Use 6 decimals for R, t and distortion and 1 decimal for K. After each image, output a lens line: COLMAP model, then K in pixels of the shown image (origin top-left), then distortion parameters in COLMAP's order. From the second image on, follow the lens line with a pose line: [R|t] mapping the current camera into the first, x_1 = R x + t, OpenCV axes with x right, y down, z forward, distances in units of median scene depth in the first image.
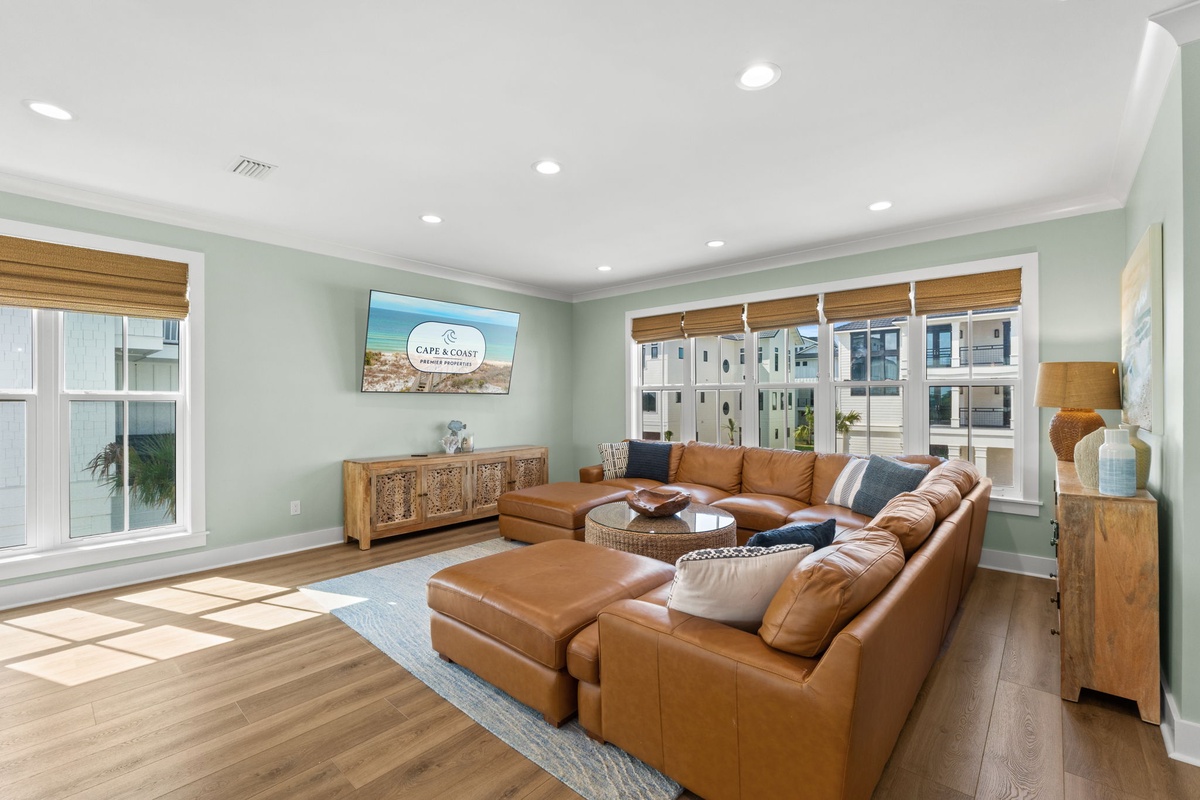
lens RADIAL K [[511.3, 0, 605.6], [0, 511.3, 399.3], [0, 0, 1]] dist [-0.002789, -0.003593]
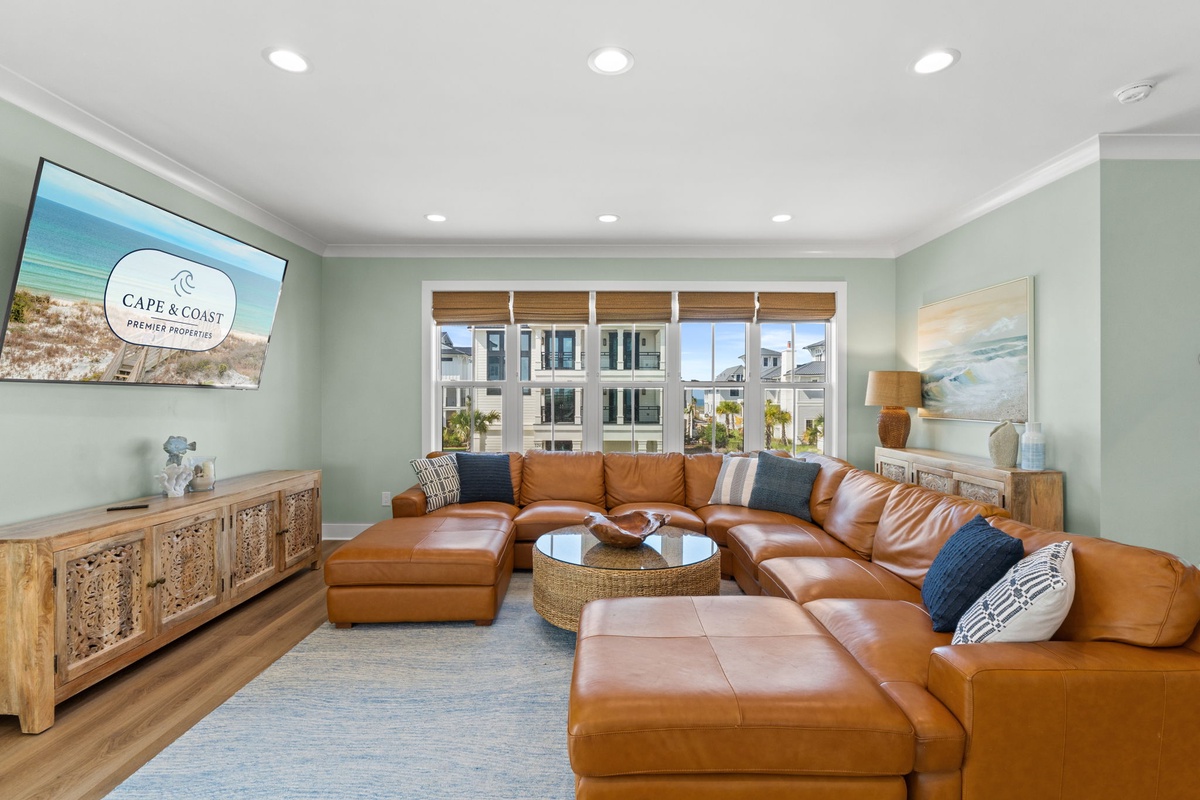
lens RADIAL K [[555.7, 0, 603.2], [0, 555.7, 397.4], [0, 0, 1]] dist [-0.003642, -0.000690]
pose [[0.754467, 0.004514, 0.656323, -0.397547], [-0.003541, 0.999990, -0.002807, 0.000119], [-0.656329, -0.000206, 0.754475, 0.292609]]
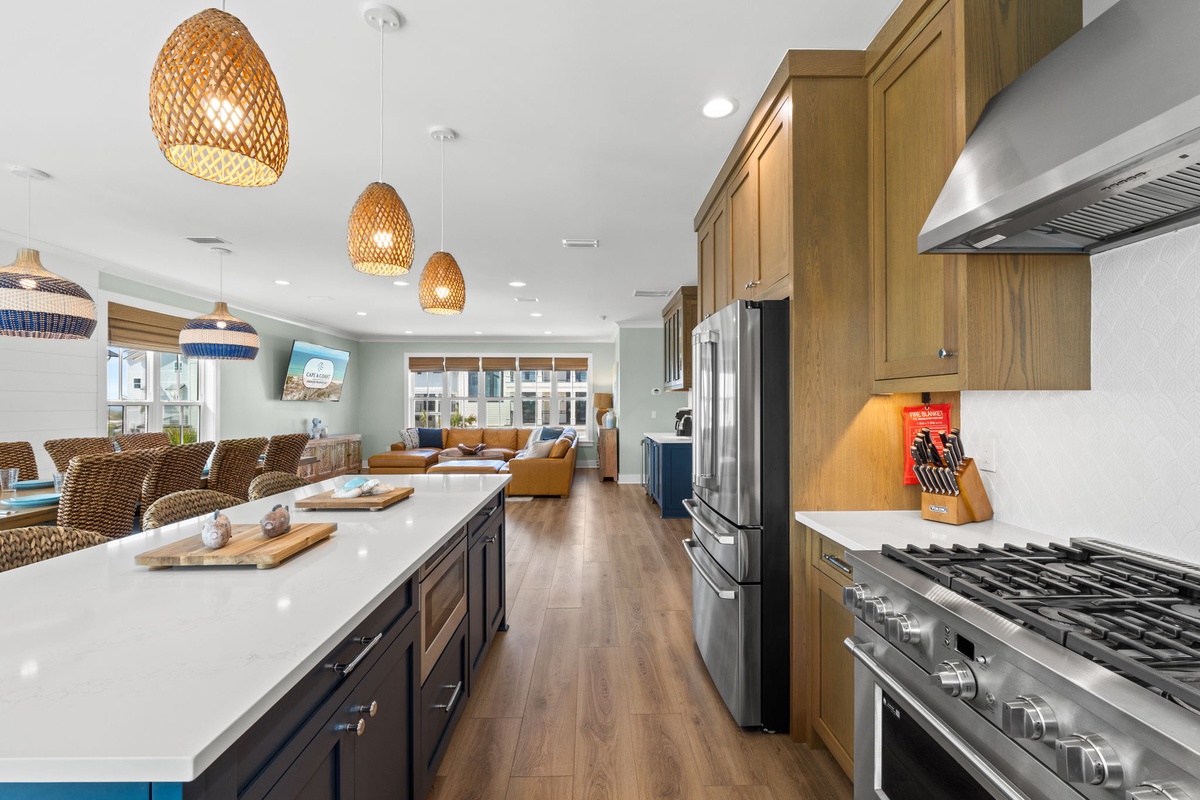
lens RADIAL K [[511.3, 0, 605.6], [0, 511.3, 399.3], [0, 0, 1]] dist [-0.002789, -0.003593]
pose [[0.731697, 0.008080, 0.681582, -0.842838], [-0.000699, 0.999938, -0.011103, 0.000498], [-0.681629, 0.007647, 0.731658, -0.921110]]
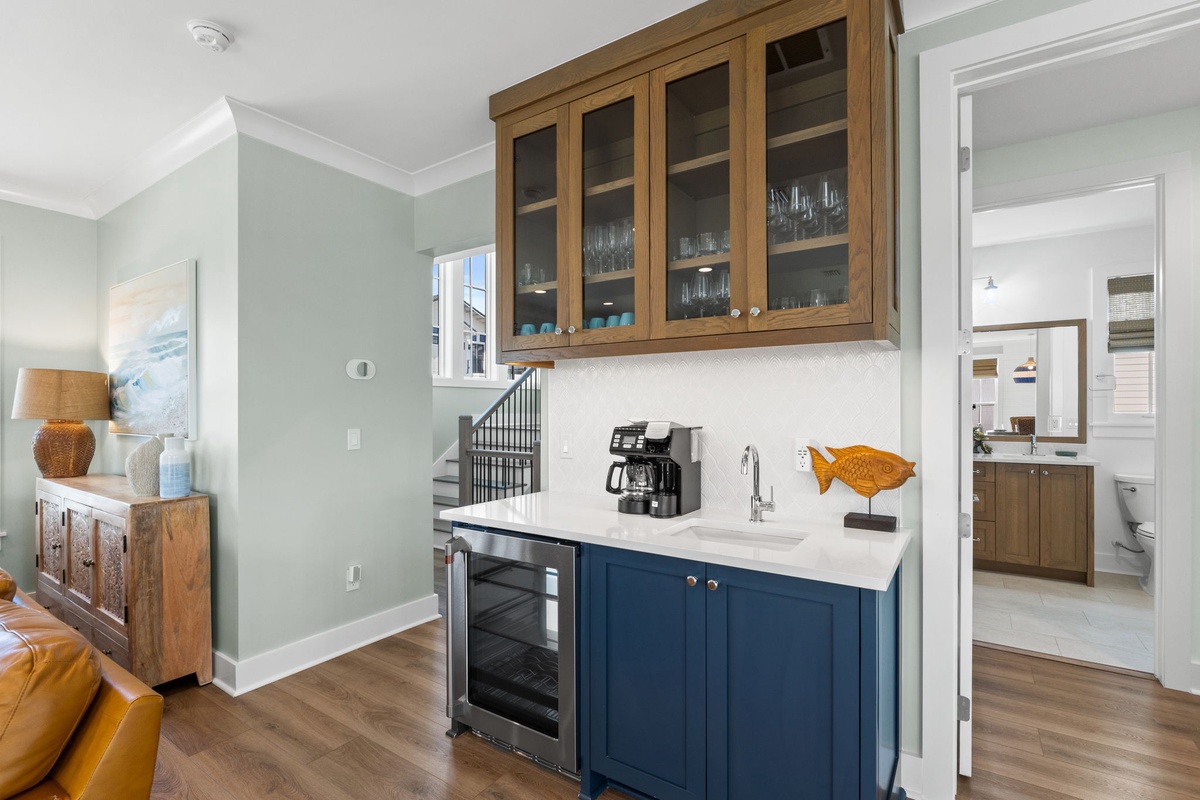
lens RADIAL K [[549.5, 0, 604.8], [0, 549.5, 407.1], [0, 0, 1]] dist [-0.002972, -0.000466]
pose [[-0.132949, 0.005880, 0.991105, -0.139165], [0.000545, 0.999983, -0.005859, 0.000451], [-0.991123, -0.000239, -0.132949, 0.107580]]
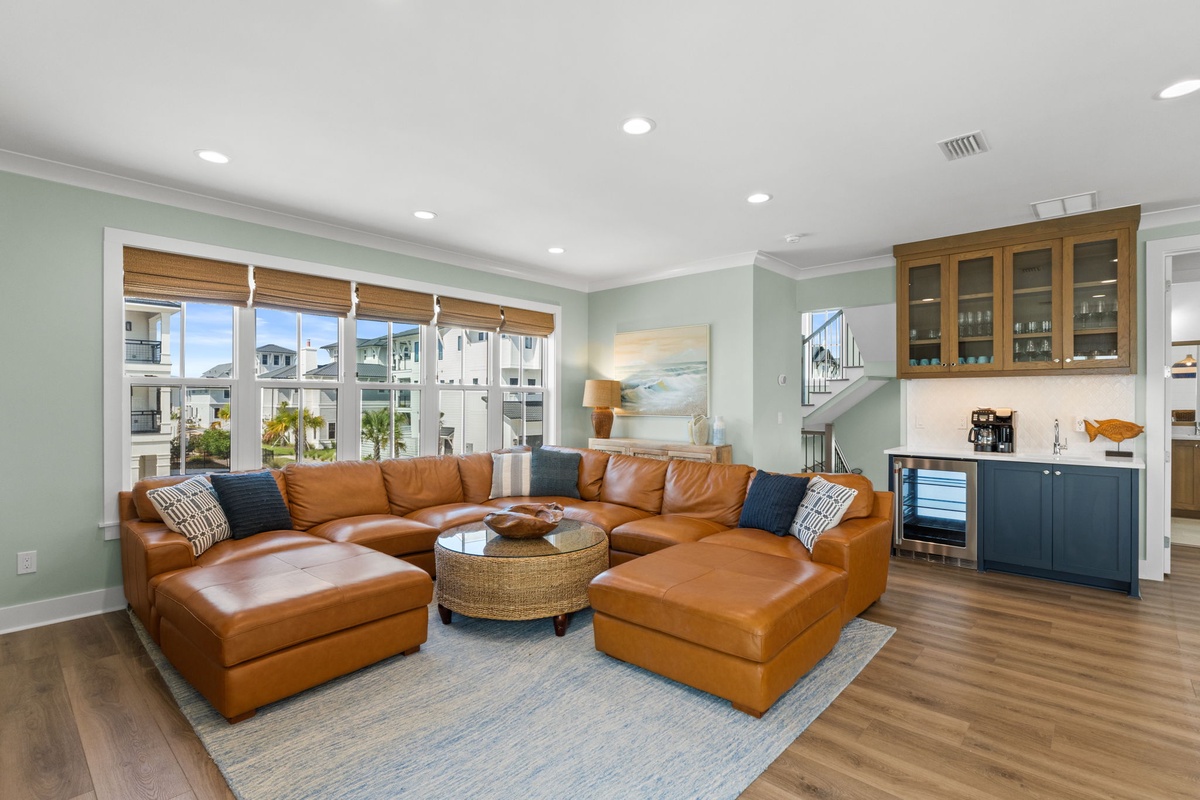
lens RADIAL K [[559.2, 0, 600.0], [0, 559.2, 400.0], [0, 0, 1]] dist [-0.008291, -0.000405]
pose [[0.016211, 0.003932, 0.999861, -0.675745], [-0.000969, 0.999992, -0.003917, 0.000419], [-0.999868, -0.000905, 0.016215, 0.686841]]
